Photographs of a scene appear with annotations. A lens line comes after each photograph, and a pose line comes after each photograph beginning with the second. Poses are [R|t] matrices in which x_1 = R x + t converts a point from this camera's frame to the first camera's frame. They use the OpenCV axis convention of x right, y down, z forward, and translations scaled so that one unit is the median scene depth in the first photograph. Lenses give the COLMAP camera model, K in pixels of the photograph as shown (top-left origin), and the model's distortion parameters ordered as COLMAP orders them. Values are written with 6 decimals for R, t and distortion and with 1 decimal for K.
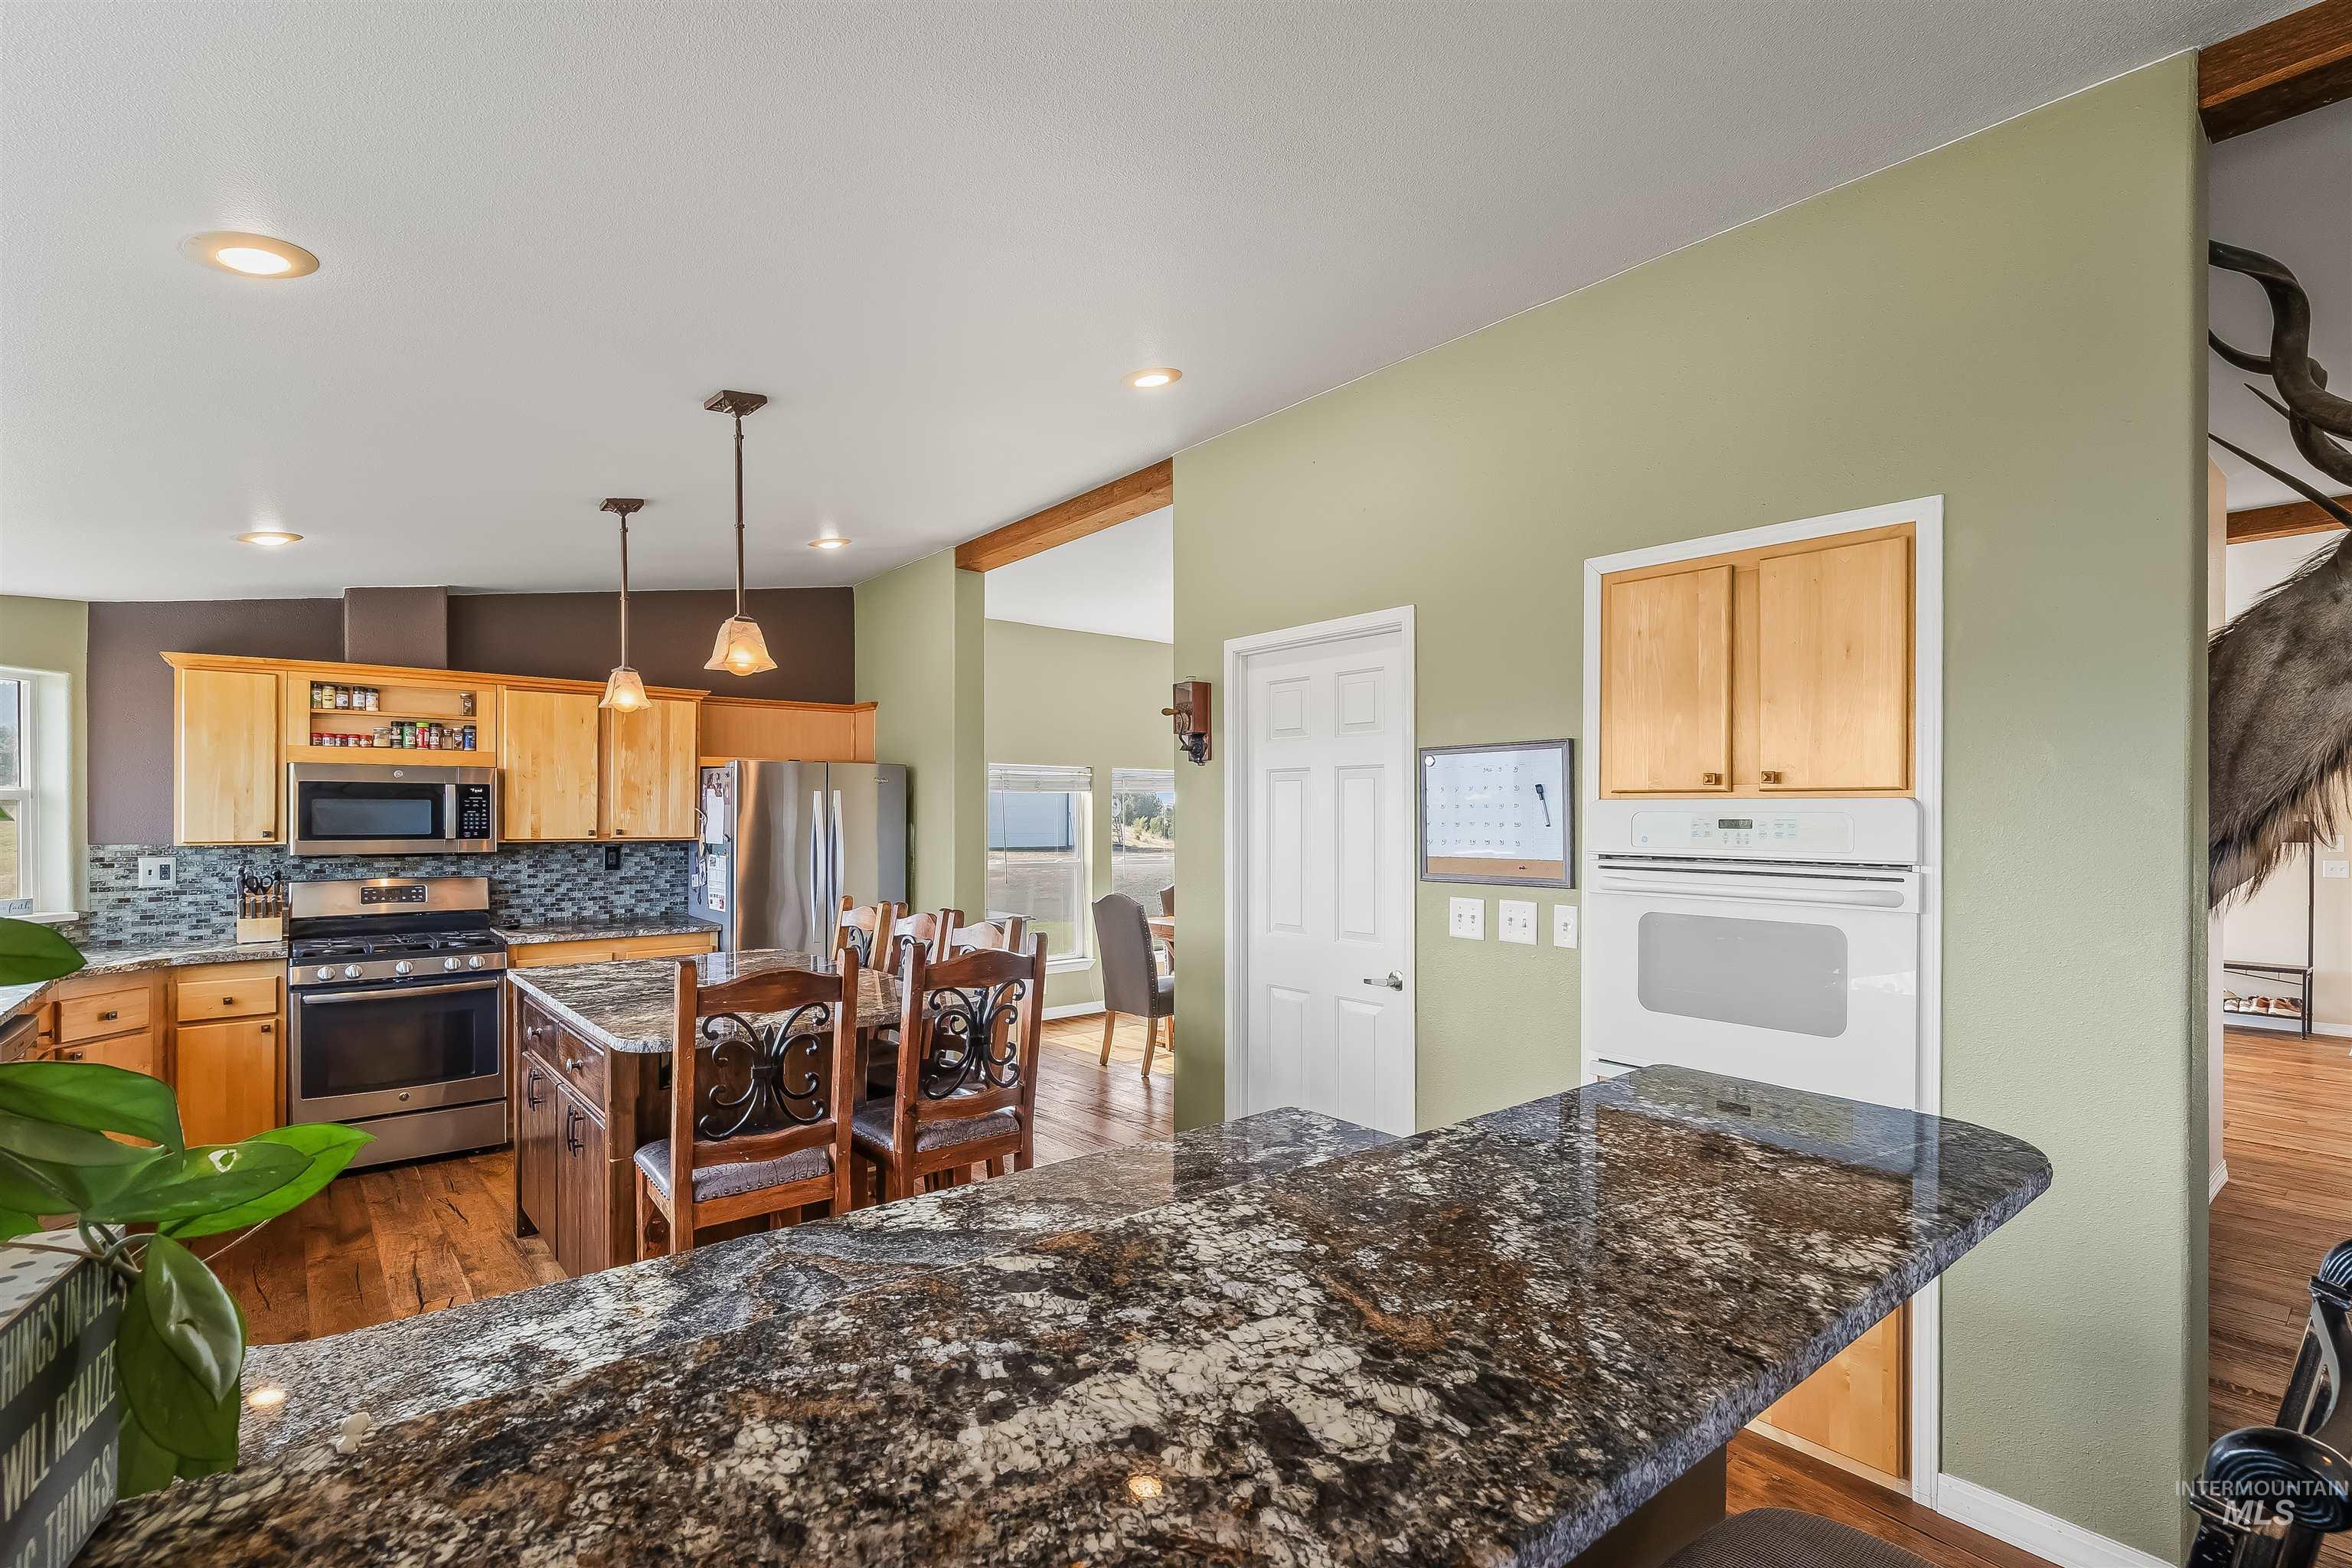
lens RADIAL K [[1077.2, 0, 1202.6], [0, 1077.2, 826.4], [0, 0, 1]] dist [-0.007355, -0.000747]
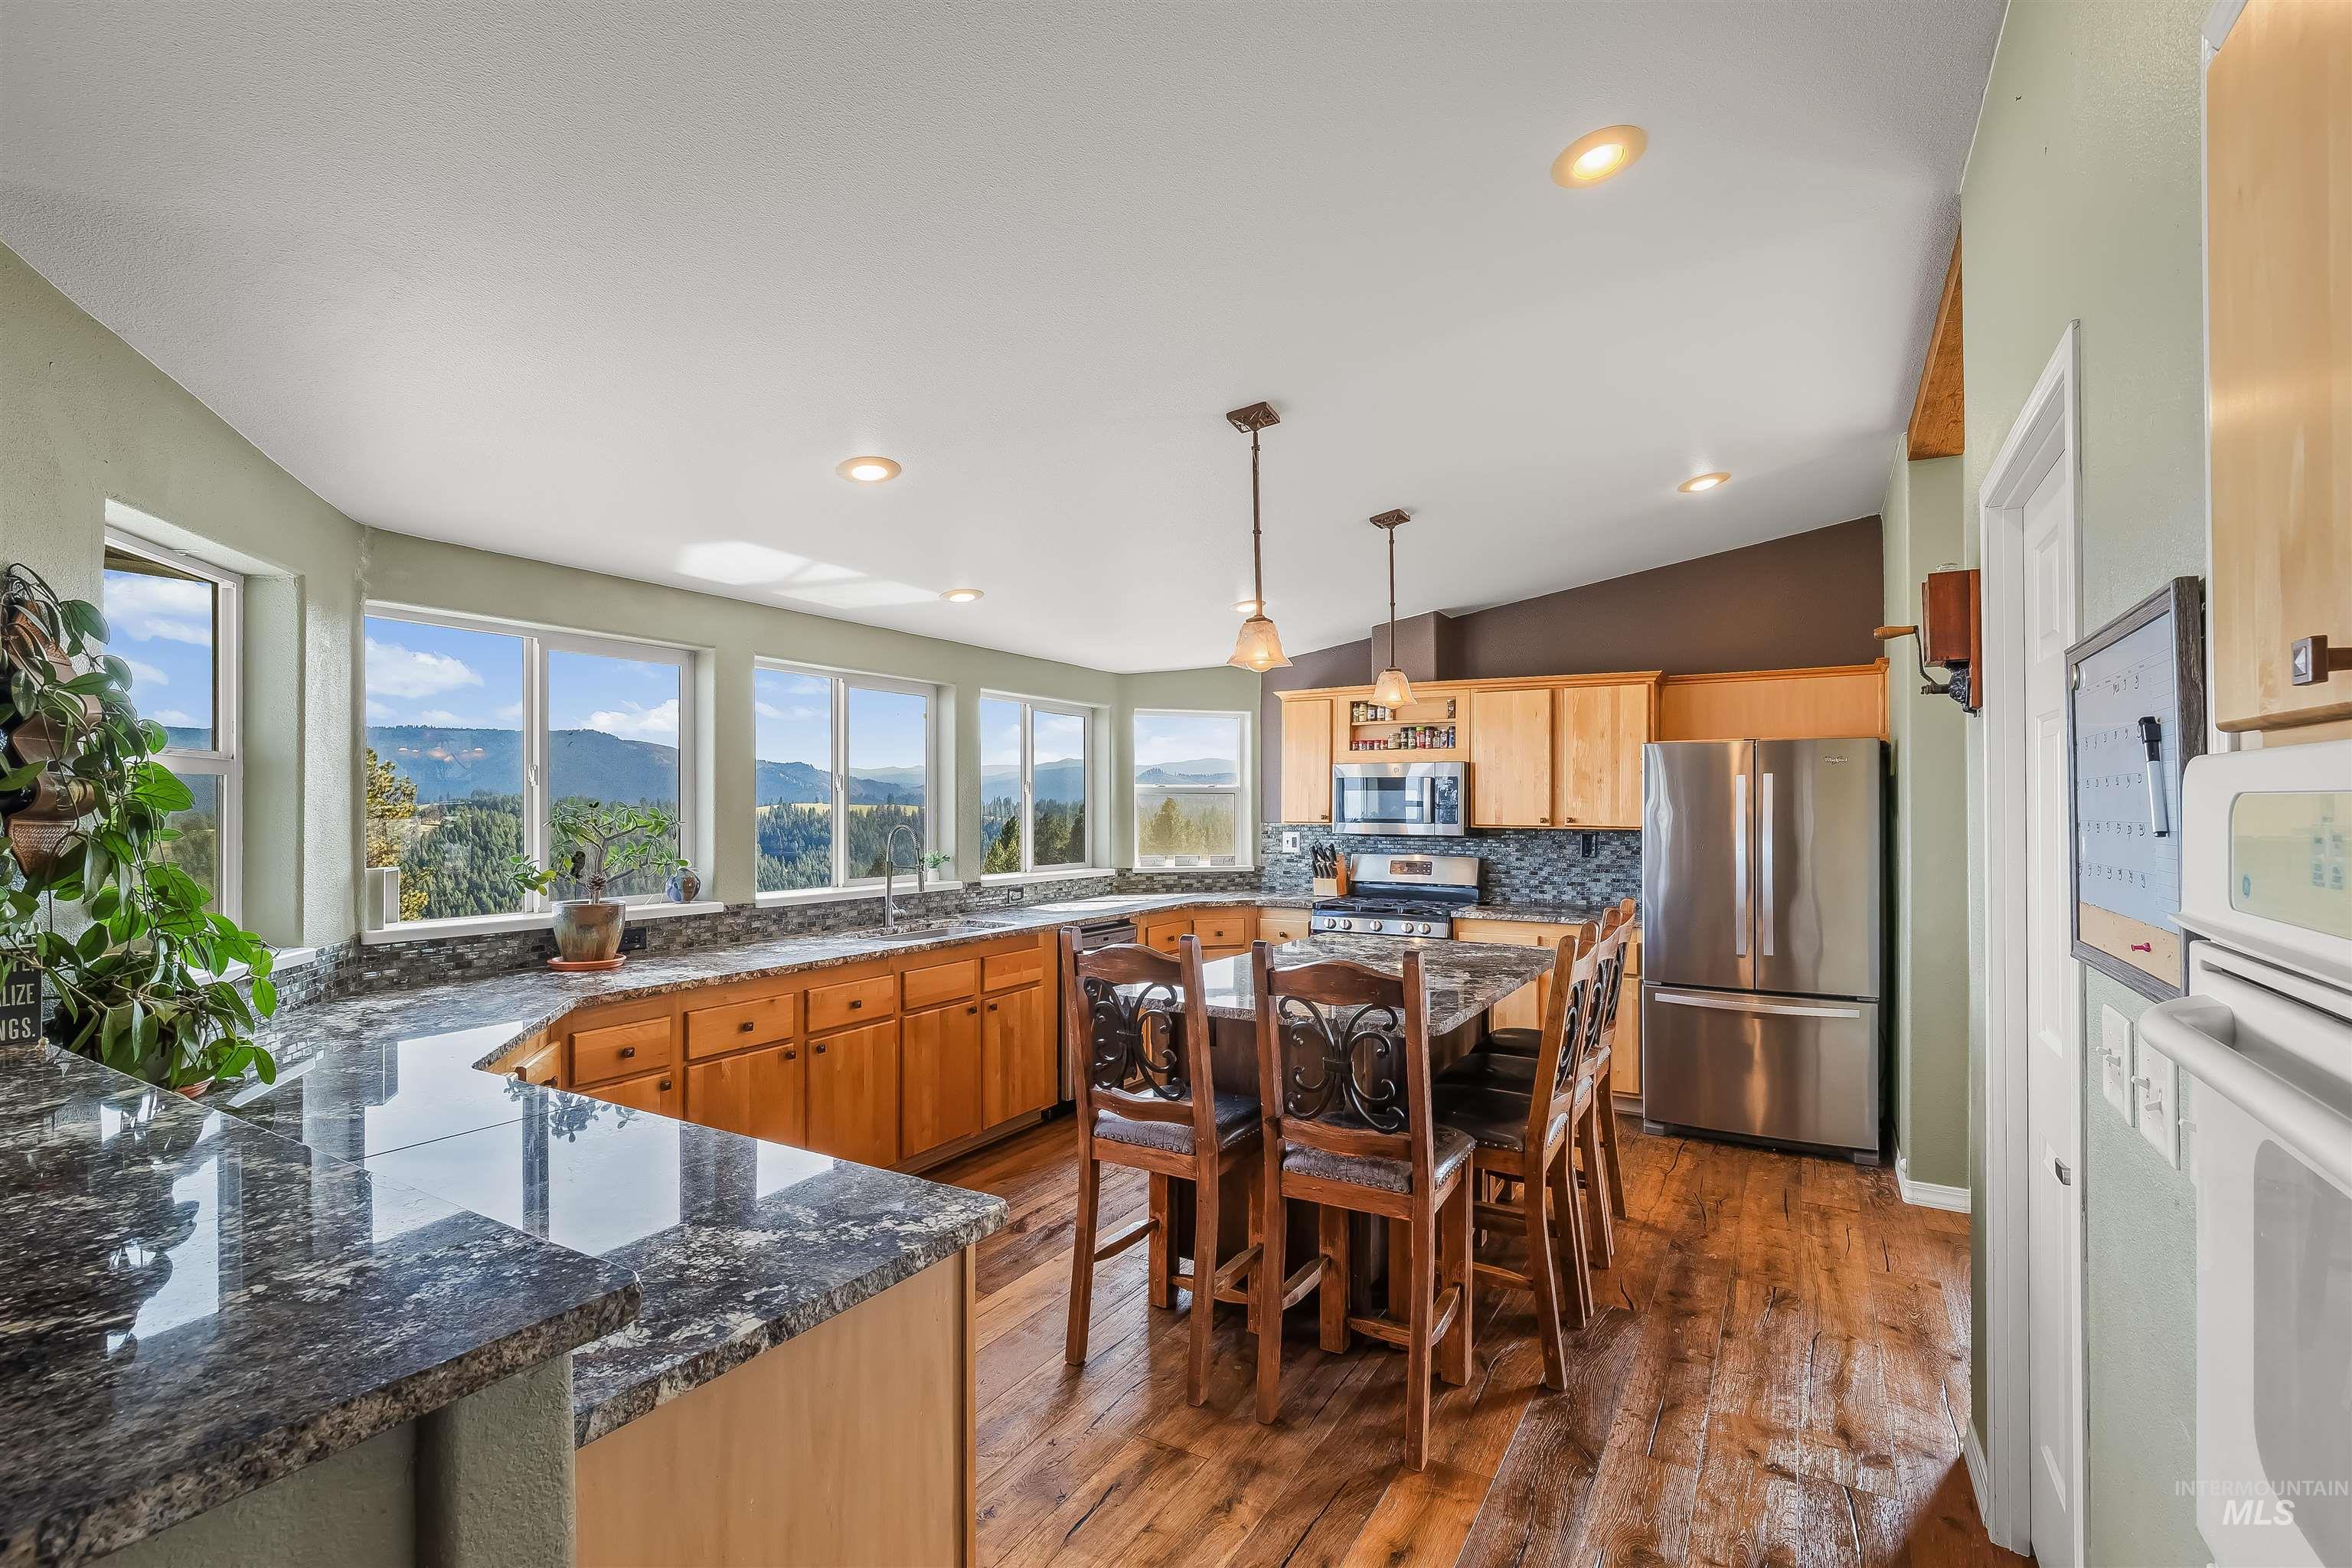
lens RADIAL K [[1077.2, 0, 1197.5], [0, 1077.2, 785.6], [0, 0, 1]] dist [-0.007355, -0.000747]
pose [[0.343487, -0.014900, -0.939039, 0.338770], [-0.011890, 0.999725, -0.020212, -0.002983], [0.939082, 0.018108, 0.343215, 0.360388]]
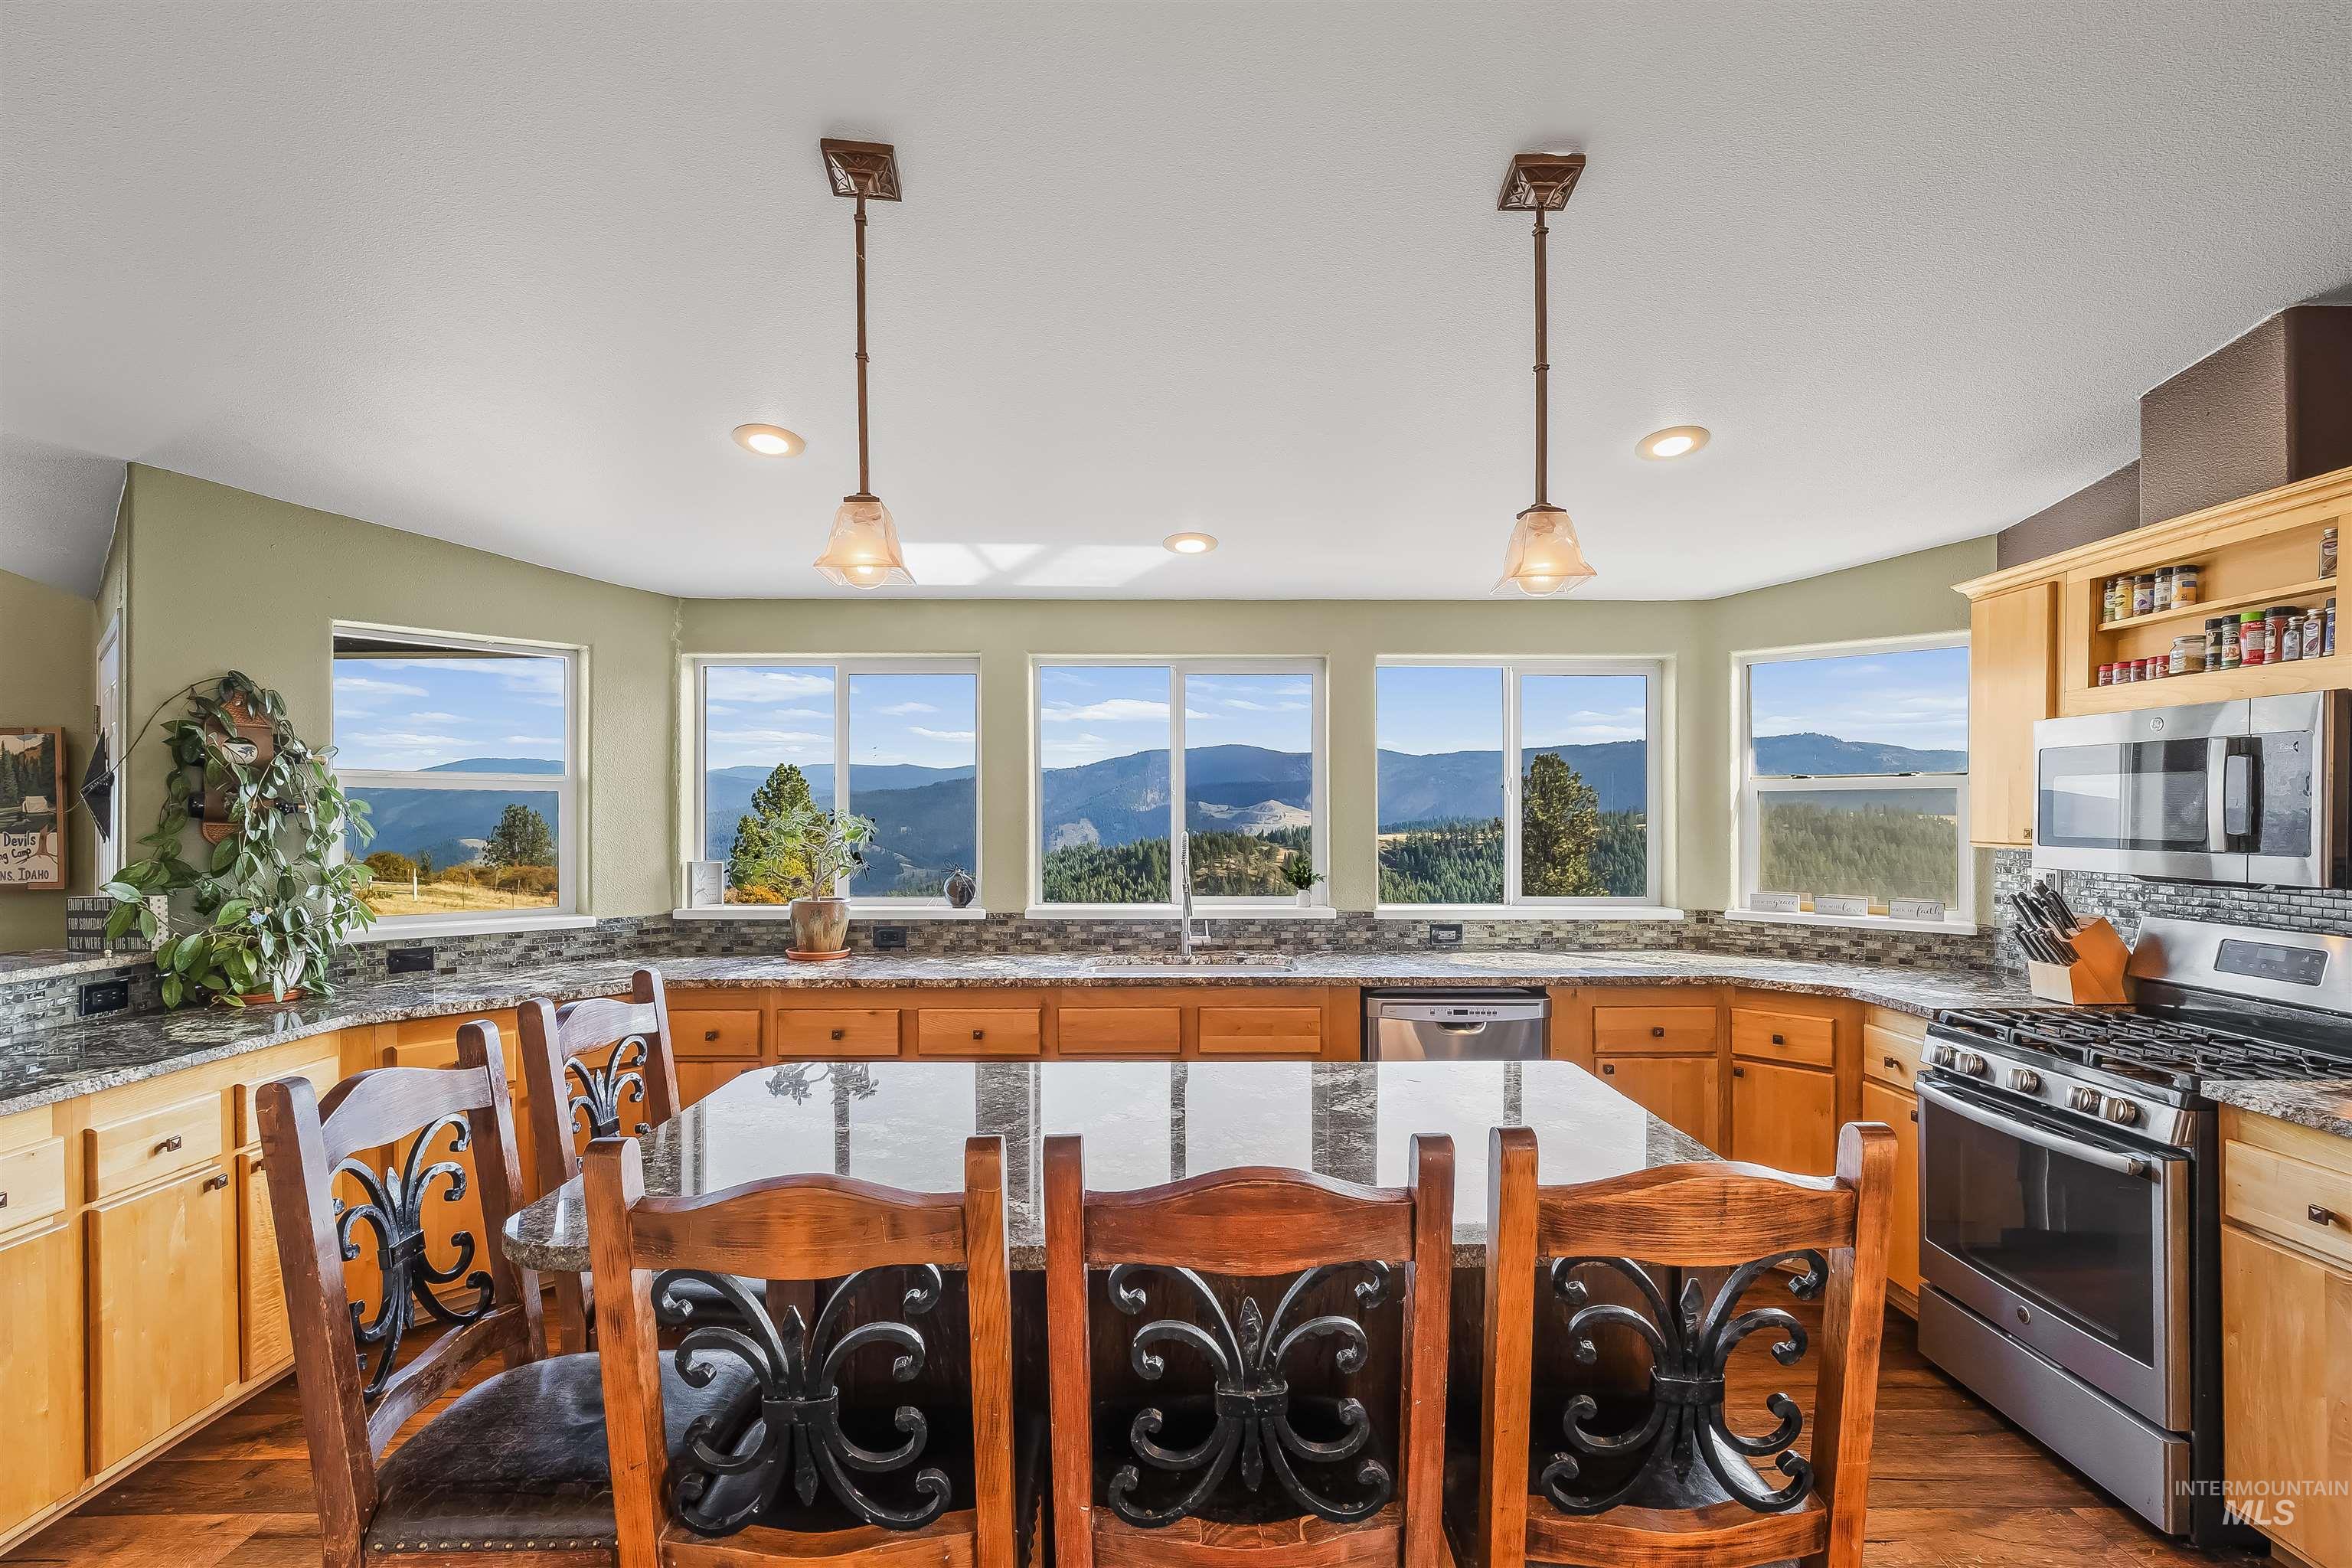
lens RADIAL K [[1077.2, 0, 1183.9], [0, 1077.2, 809.2], [0, 0, 1]] dist [-0.007355, -0.000747]
pose [[-0.636817, 0.002619, -0.771010, -0.048382], [-0.004749, 0.999962, 0.007319, -0.008900], [0.771000, 0.008323, -0.636781, 0.968821]]
